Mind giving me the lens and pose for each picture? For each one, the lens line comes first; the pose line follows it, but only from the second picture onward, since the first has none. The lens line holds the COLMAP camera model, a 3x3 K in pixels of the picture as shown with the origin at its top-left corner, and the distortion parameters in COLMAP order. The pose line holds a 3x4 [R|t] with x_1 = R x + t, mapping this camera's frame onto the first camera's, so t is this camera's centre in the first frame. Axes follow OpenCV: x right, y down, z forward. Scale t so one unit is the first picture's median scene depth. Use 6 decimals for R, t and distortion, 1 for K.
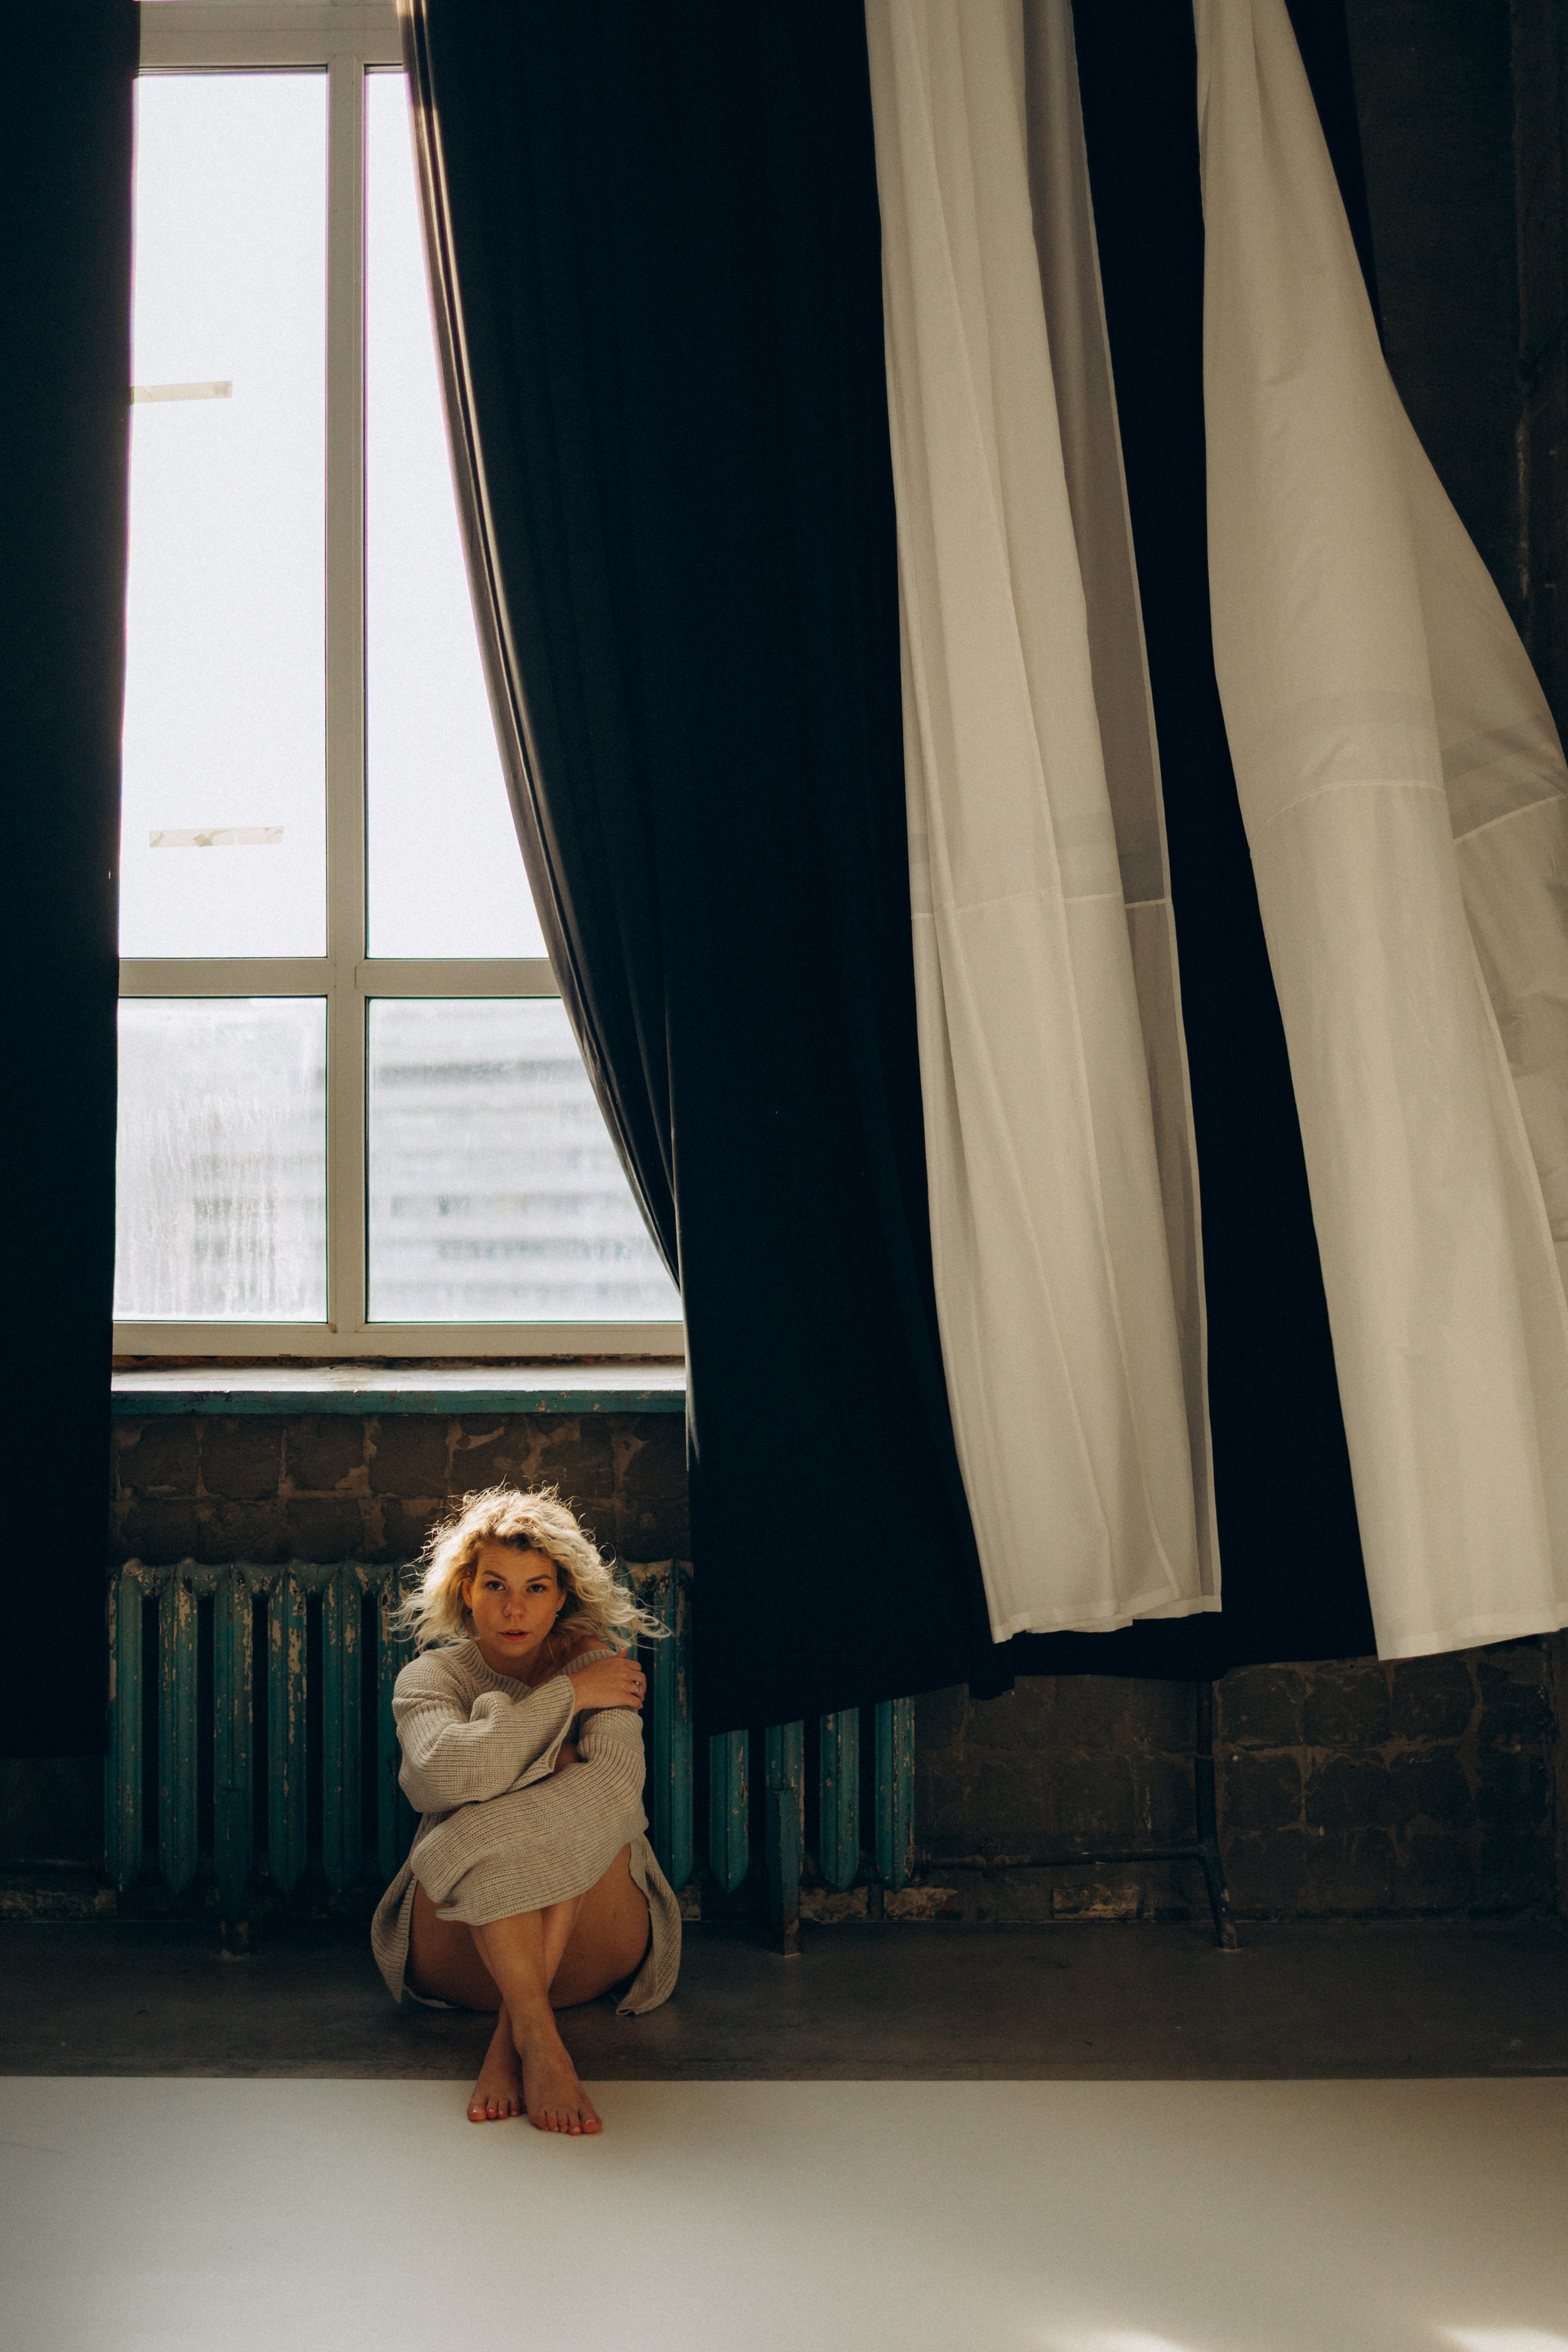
lens RADIAL K [[2420.5, 0, 785.1], [0, 2420.5, 1181.2], [0, 0, 1]] dist [-0.021834, 0.000000]
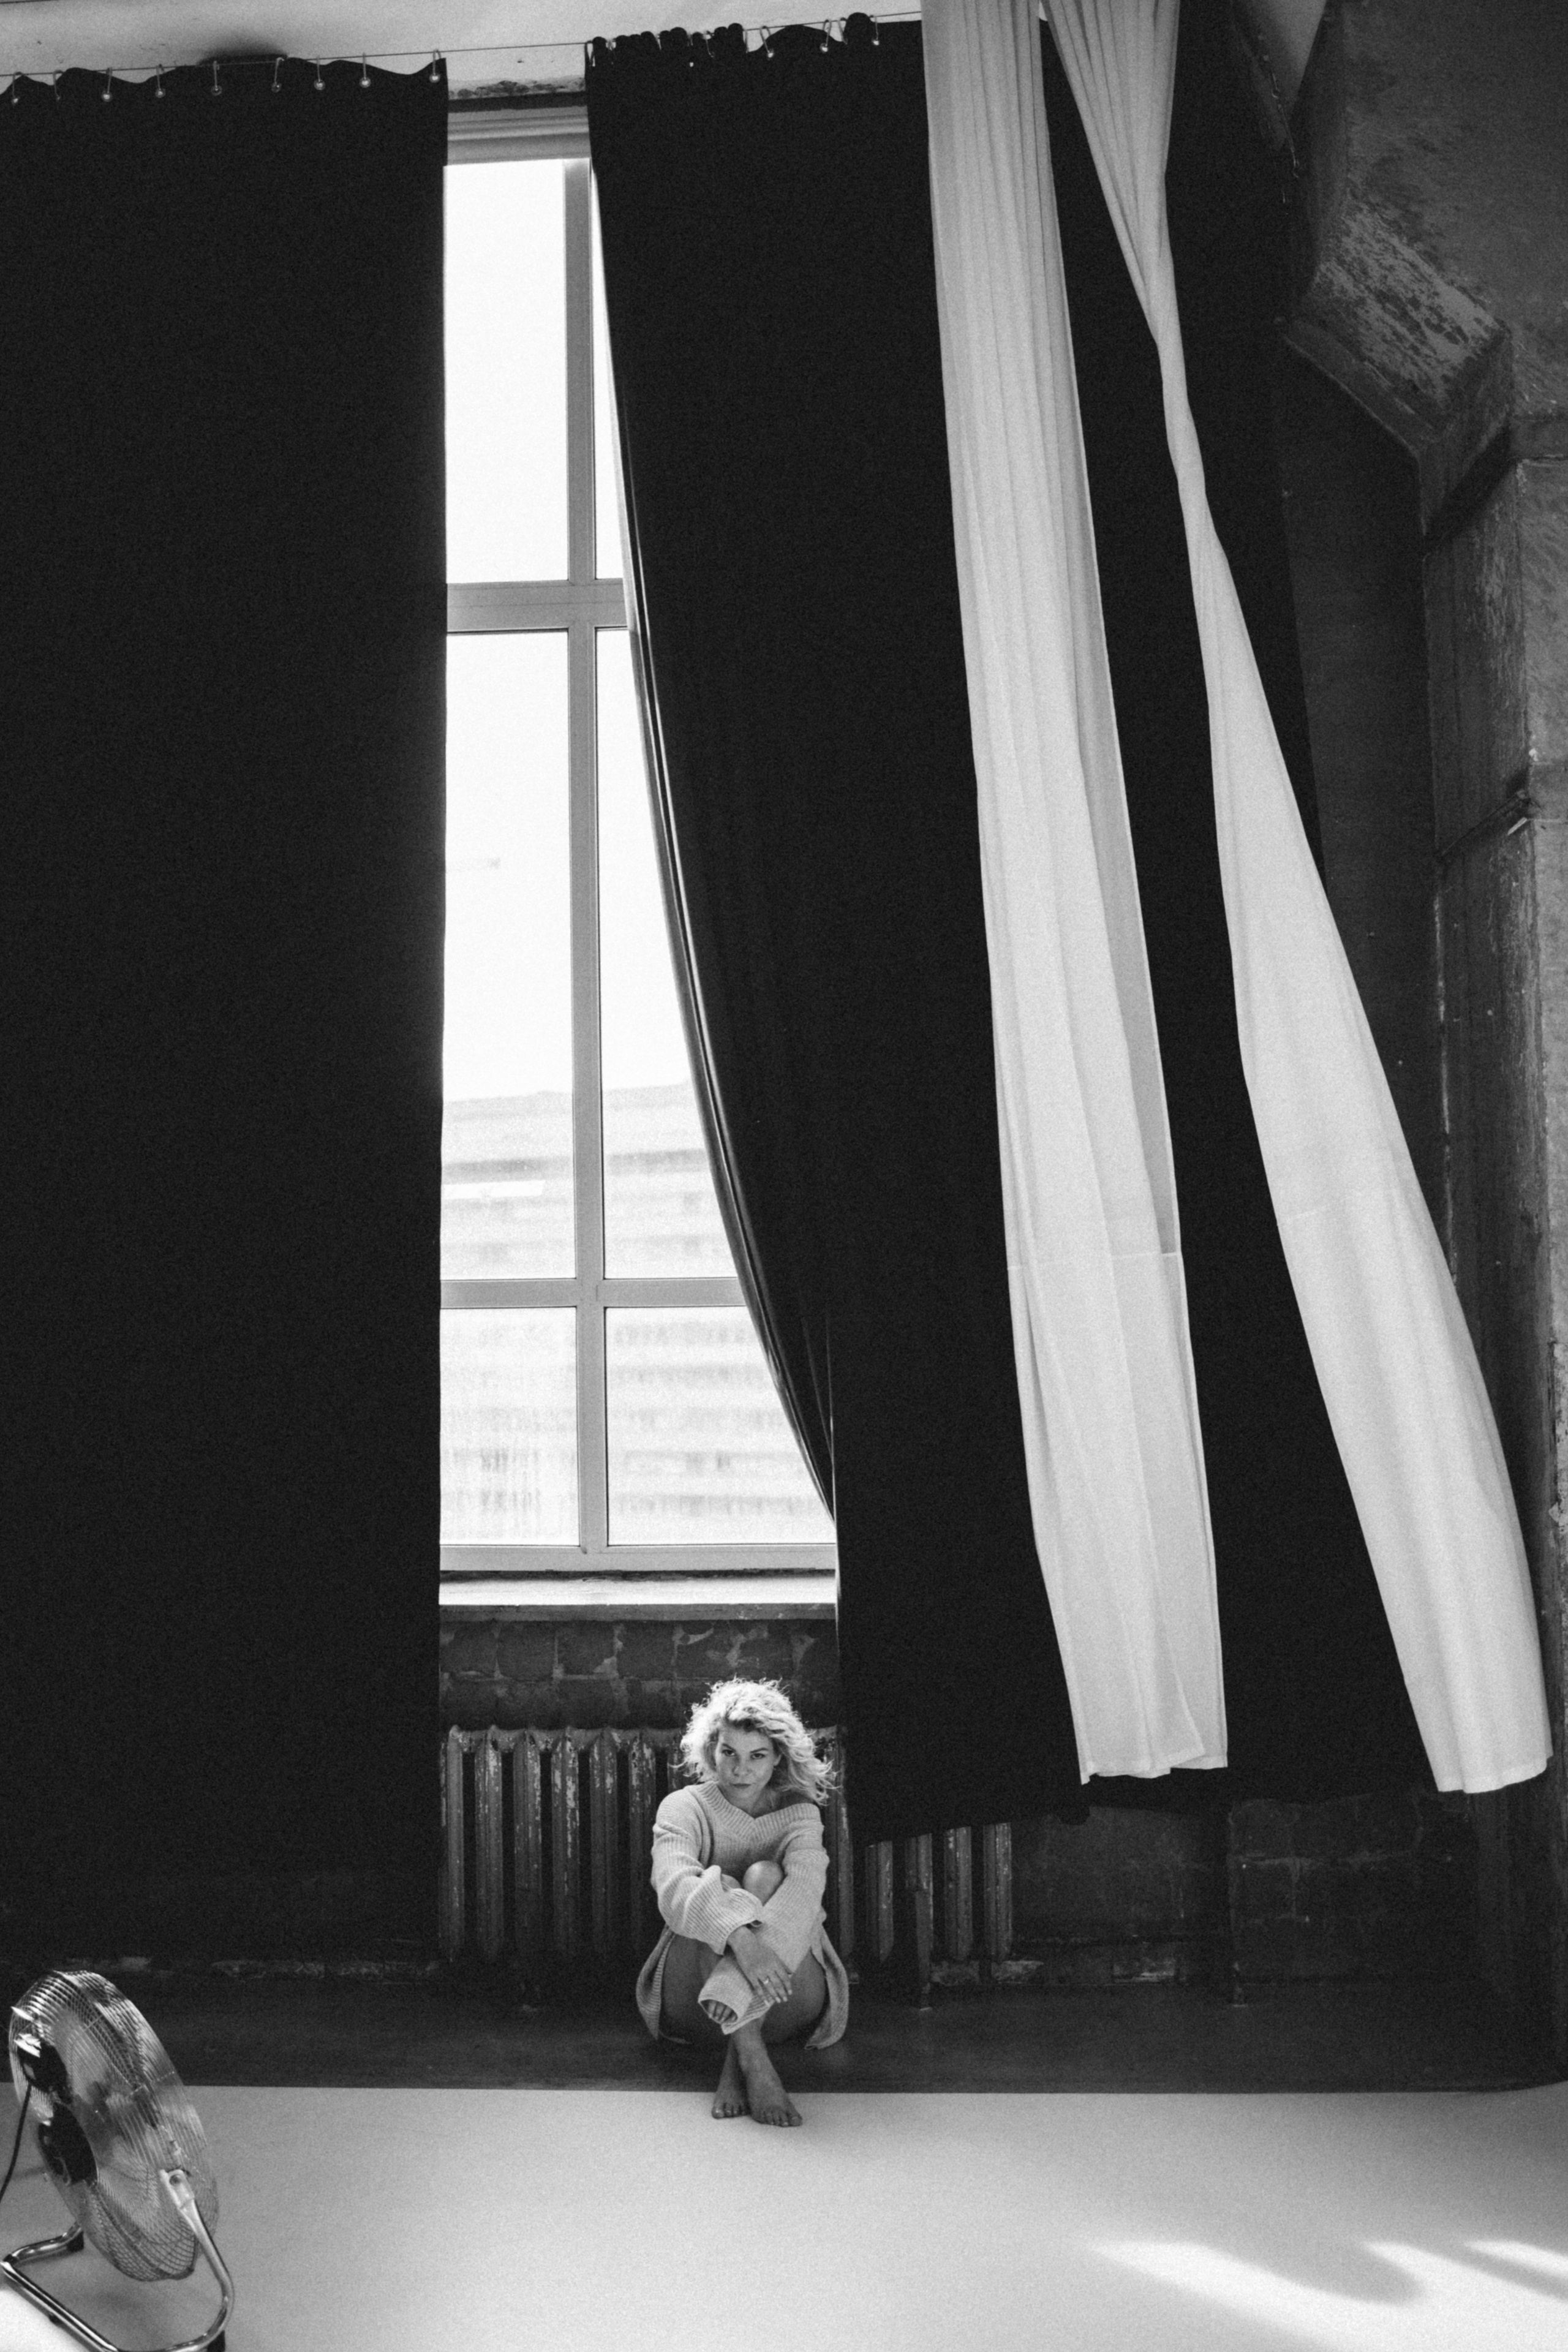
lens RADIAL K [[2420.5, 0, 780.1], [0, 2420.5, 1179.7], [0, 0, 1]] dist [-0.021834, 0.000000]
pose [[0.998803, -0.013948, -0.046889, -0.008983], [0.012724, 0.999573, -0.026304, -0.122710], [0.047236, 0.025676, 0.998554, -0.408506]]
